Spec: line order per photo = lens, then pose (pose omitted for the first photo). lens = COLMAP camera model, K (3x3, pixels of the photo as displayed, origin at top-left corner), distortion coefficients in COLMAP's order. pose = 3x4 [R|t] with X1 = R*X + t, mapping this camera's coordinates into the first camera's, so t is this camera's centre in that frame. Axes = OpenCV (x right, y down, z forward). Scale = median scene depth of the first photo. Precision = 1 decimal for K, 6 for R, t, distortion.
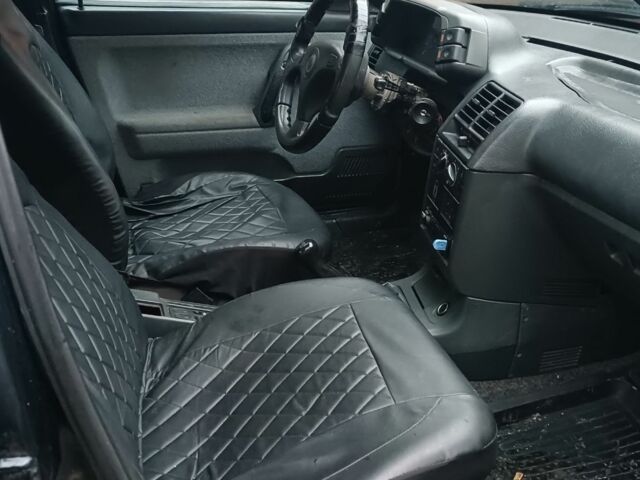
lens RADIAL K [[781.5, 0, 320.0], [0, 781.5, 240.0], [0, 0, 1]] dist [0.044837, -0.085086]
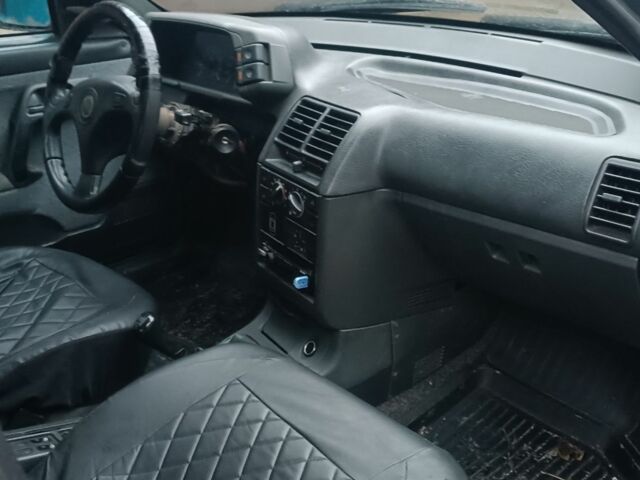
lens RADIAL K [[781.5, 0, 320.0], [0, 781.5, 240.0], [0, 0, 1]] dist [0.044837, -0.085086]
pose [[0.899457, -0.223633, 0.375455, -0.147258], [0.223833, 0.973647, 0.043711, -0.072824], [-0.375336, 0.044723, 0.925809, 0.144114]]
